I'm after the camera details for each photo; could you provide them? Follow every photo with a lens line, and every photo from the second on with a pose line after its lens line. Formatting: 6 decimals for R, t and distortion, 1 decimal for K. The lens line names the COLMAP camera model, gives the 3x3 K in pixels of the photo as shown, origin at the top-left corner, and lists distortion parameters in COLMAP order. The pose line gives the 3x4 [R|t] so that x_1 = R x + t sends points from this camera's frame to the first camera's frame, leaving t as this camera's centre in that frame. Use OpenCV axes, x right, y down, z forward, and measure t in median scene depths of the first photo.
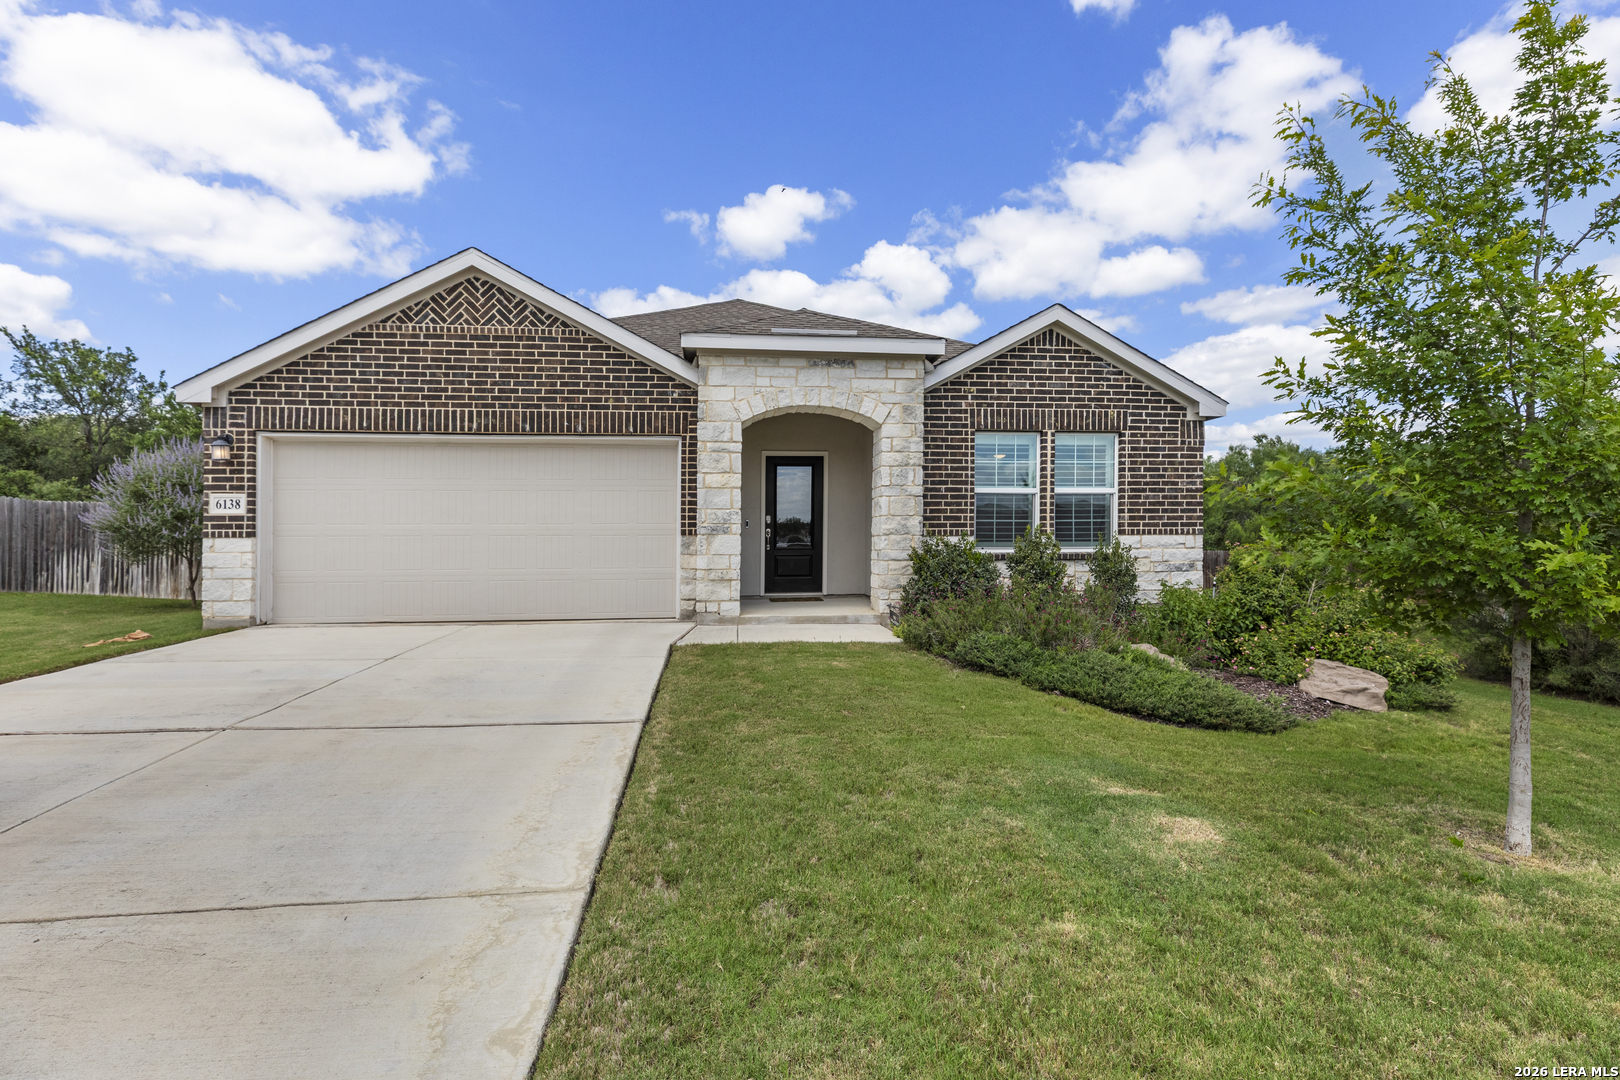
lens RADIAL K [[776.4, 0, 811.4], [0, 776.4, 541.8], [0, 0, 1]] dist [0.001475, -0.000190]
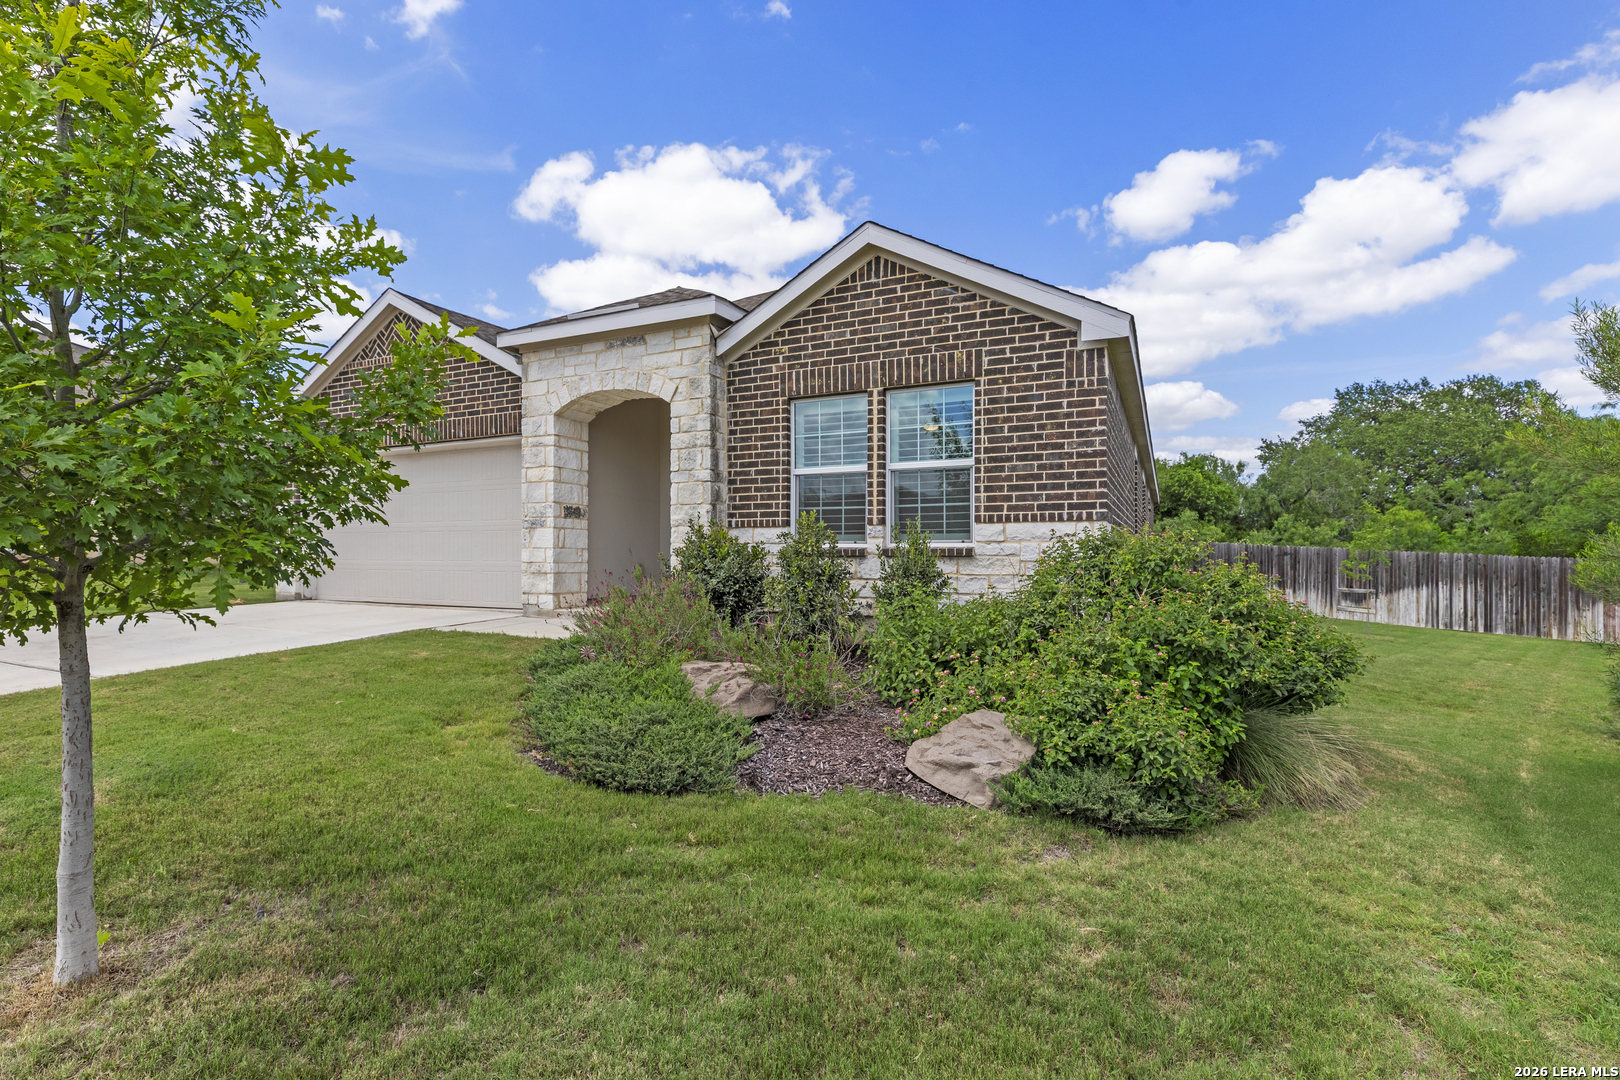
lens RADIAL K [[729.9, 0, 810.0], [0, 729.9, 540.2], [0, 0, 1]] dist [0.015254, 0.001267]
pose [[0.848927, -0.001954, -0.528506, 0.627360], [0.001233, 0.999998, -0.001717, 0.007840], [0.528508, 0.000805, 0.848928, 0.347806]]
